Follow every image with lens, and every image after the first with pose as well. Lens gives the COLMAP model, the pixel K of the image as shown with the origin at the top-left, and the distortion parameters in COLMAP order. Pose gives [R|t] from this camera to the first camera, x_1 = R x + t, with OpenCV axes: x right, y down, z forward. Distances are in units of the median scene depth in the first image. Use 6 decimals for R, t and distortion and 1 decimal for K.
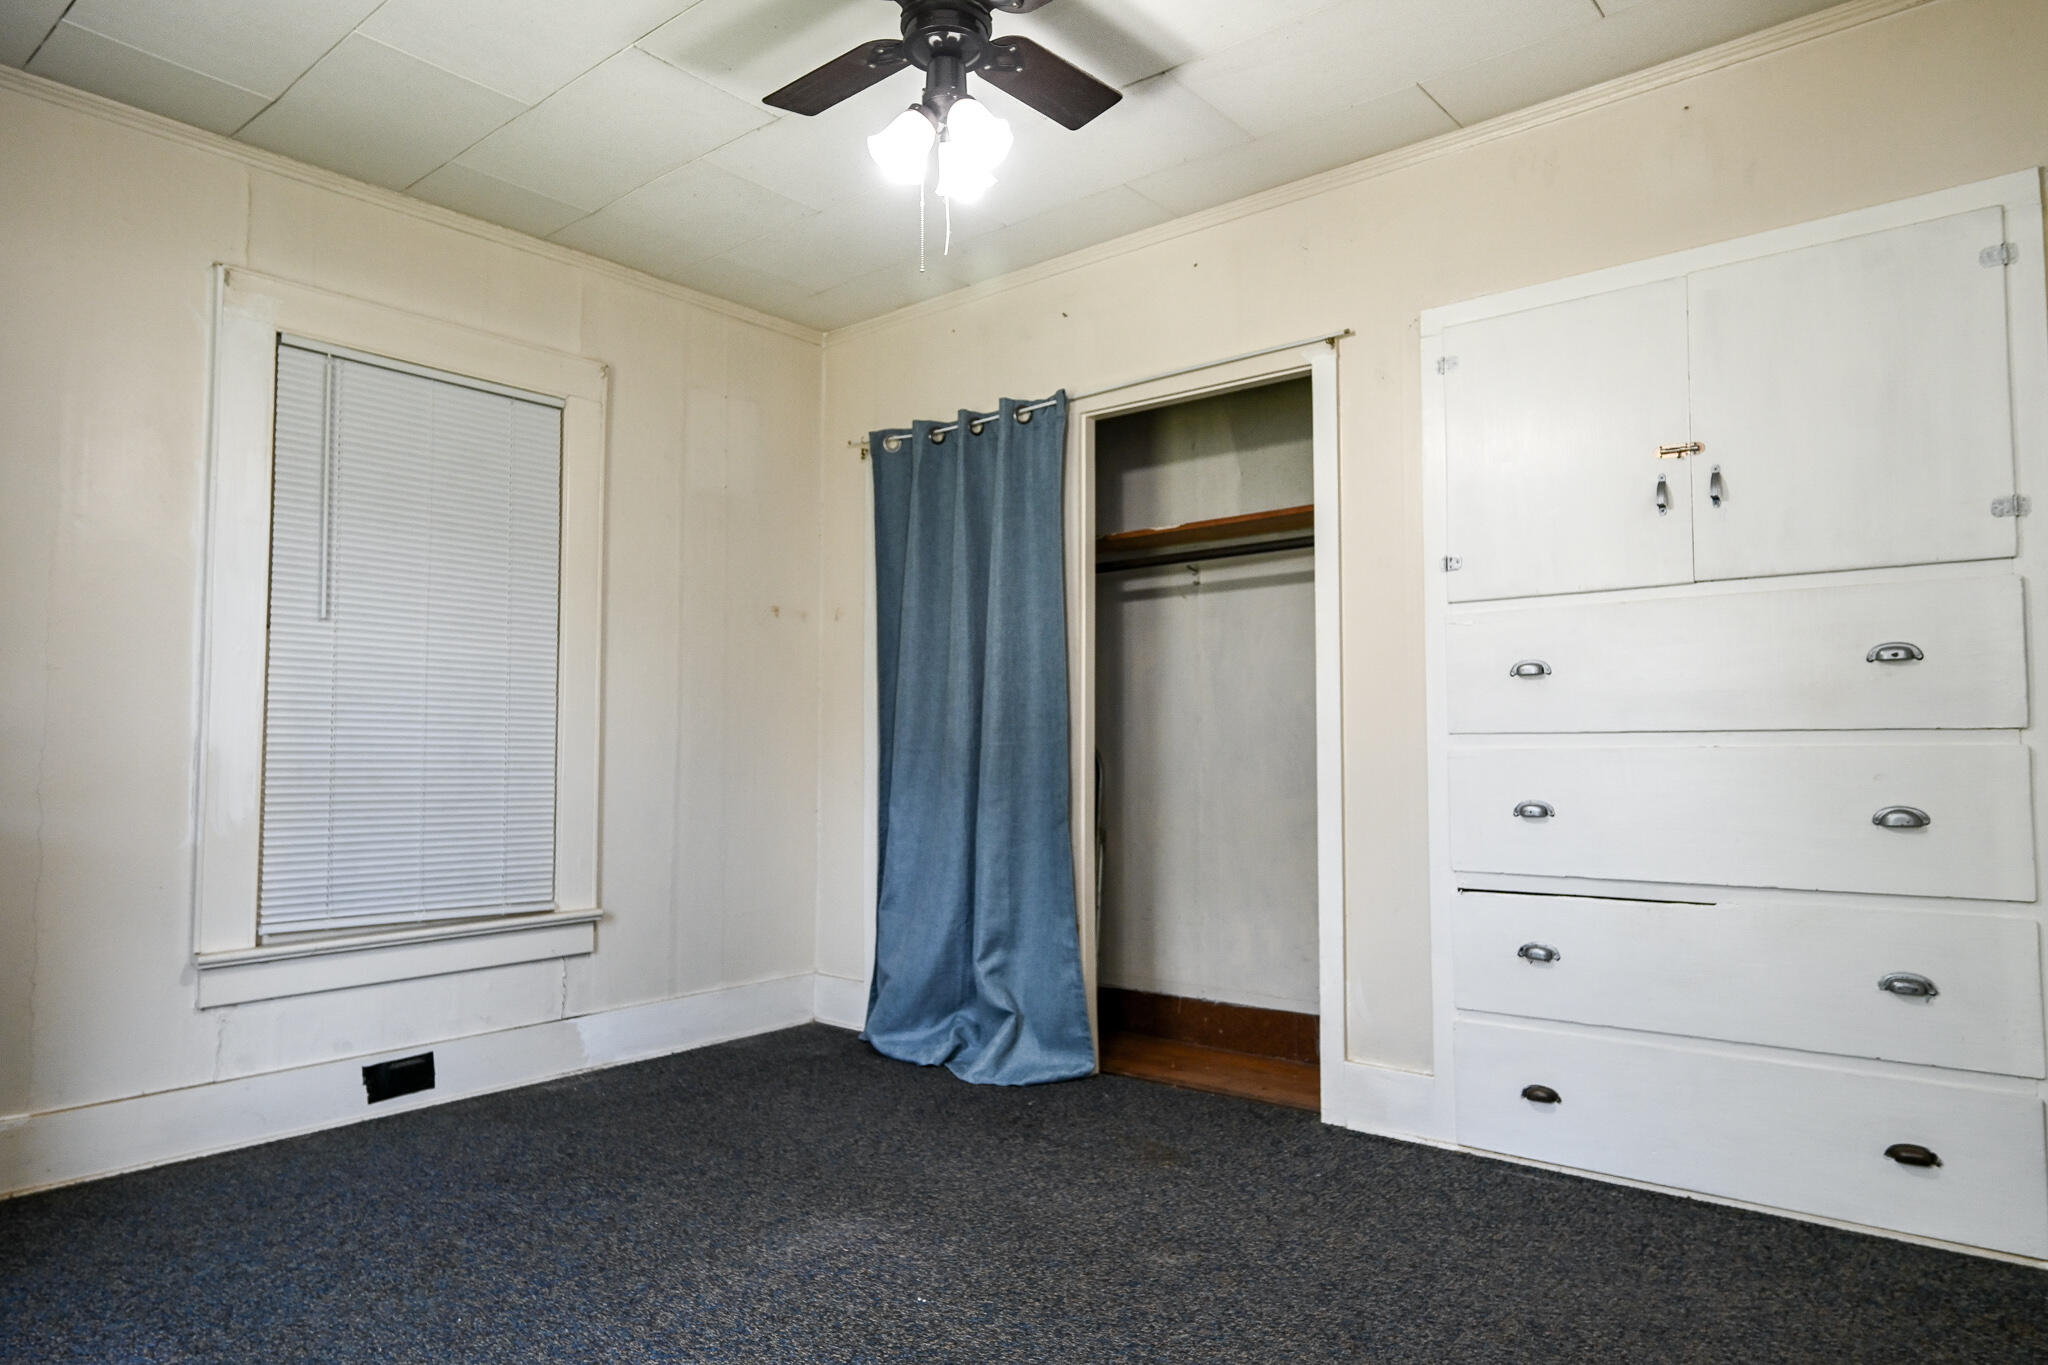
lens RADIAL K [[1252.0, 0, 1024.0], [0, 1252.0, 682.5], [0, 0, 1]] dist [-0.002896, 0.001796]
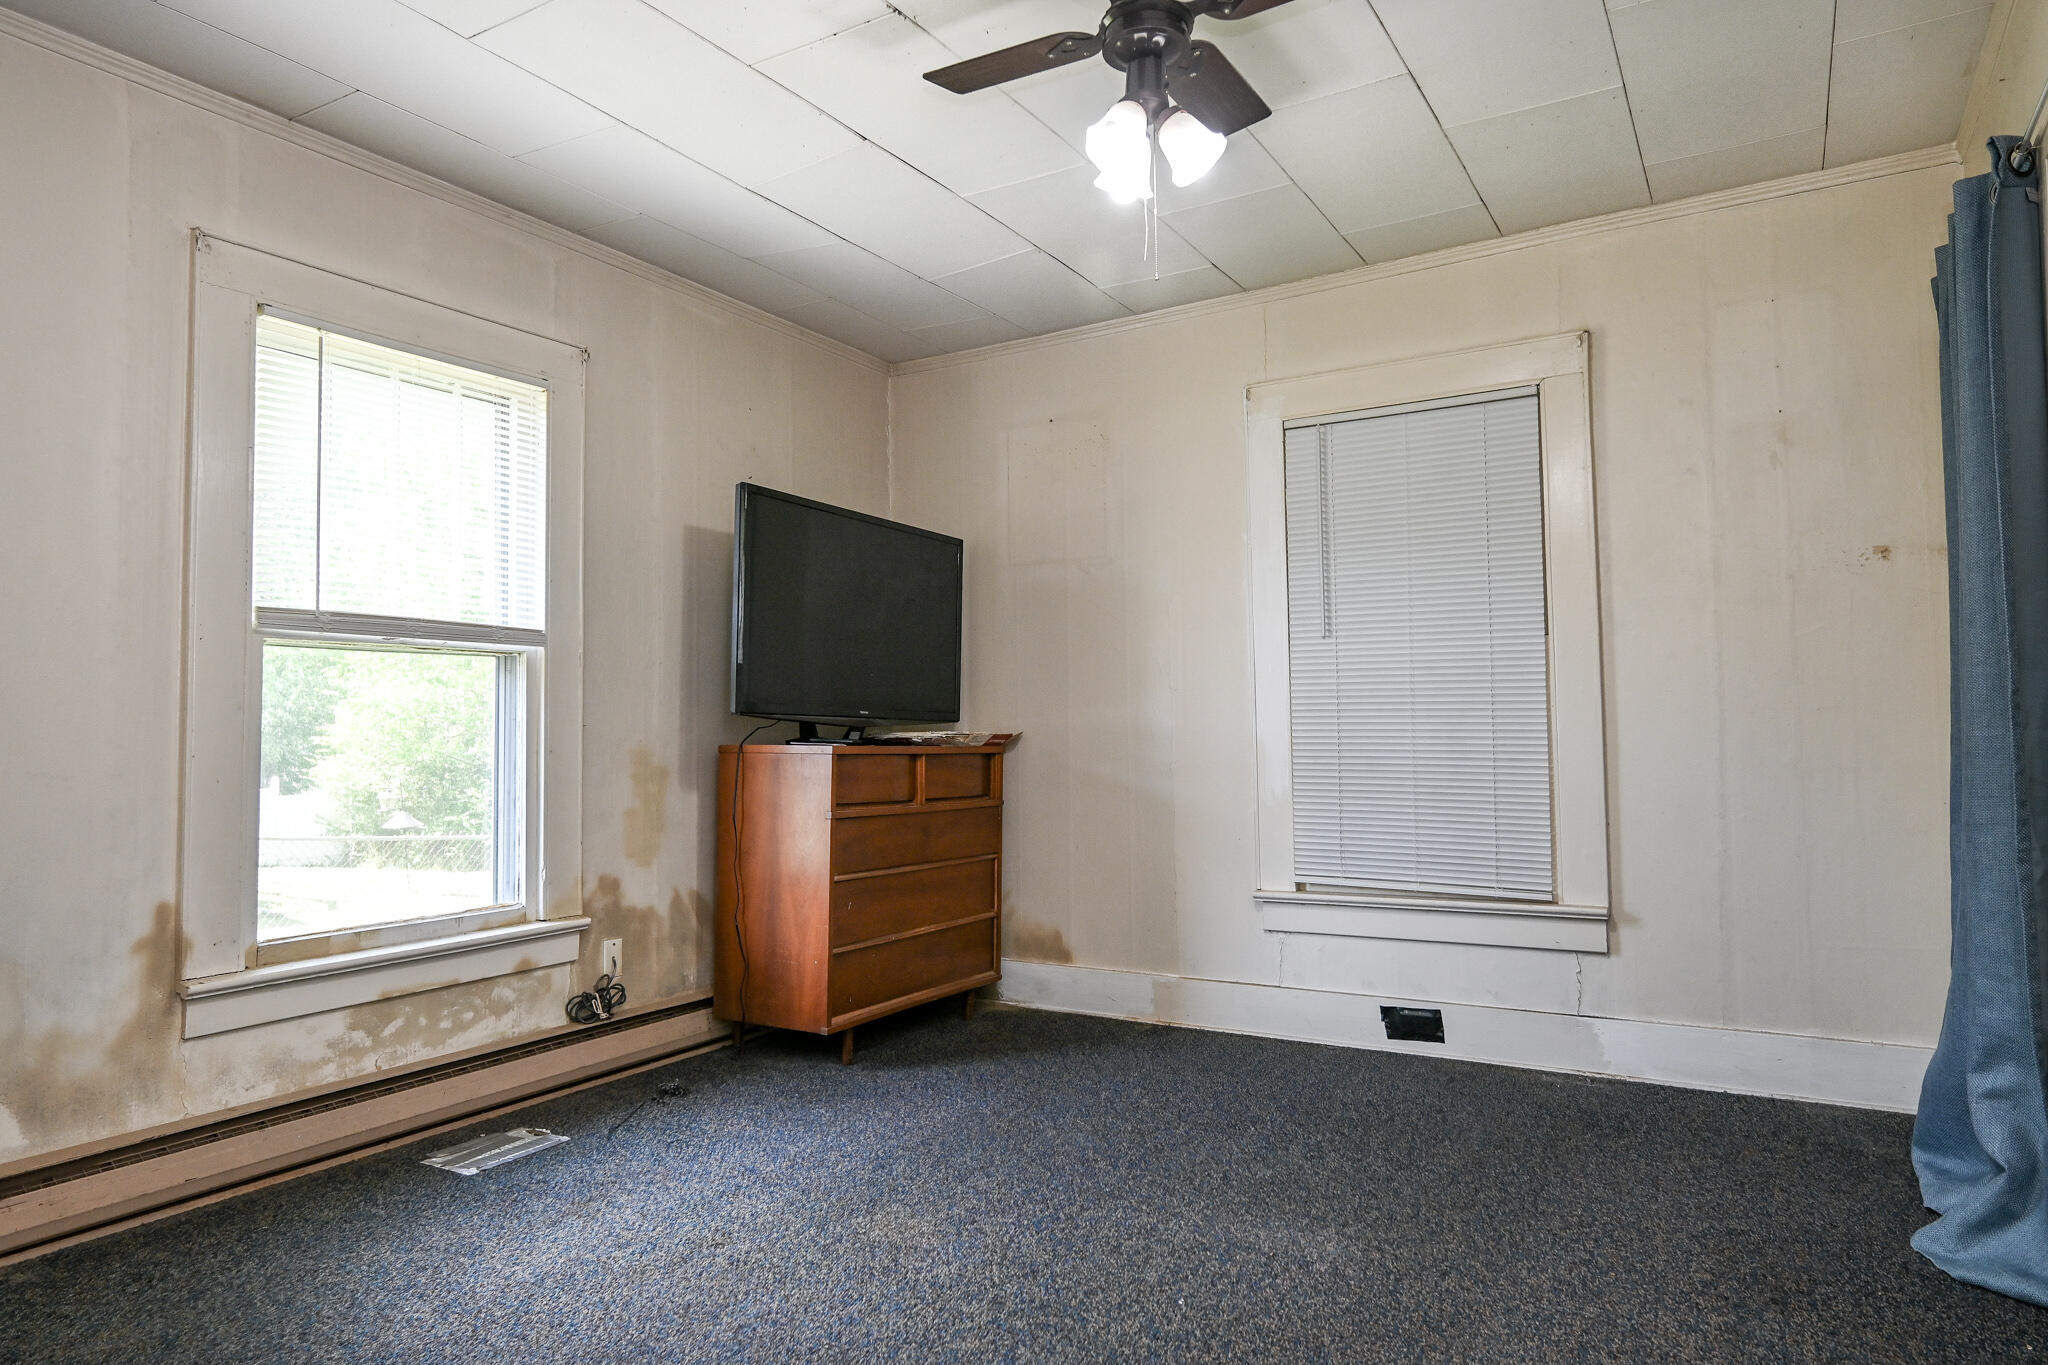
lens RADIAL K [[1242.7, 0, 1024.0], [0, 1242.7, 682.5], [0, 0, 1]] dist [0.001851, -0.000723]
pose [[0.152250, -0.038929, -0.987575, 0.586865], [0.067667, 0.997290, -0.028880, 0.009534], [0.986023, -0.062429, 0.154472, 0.482908]]
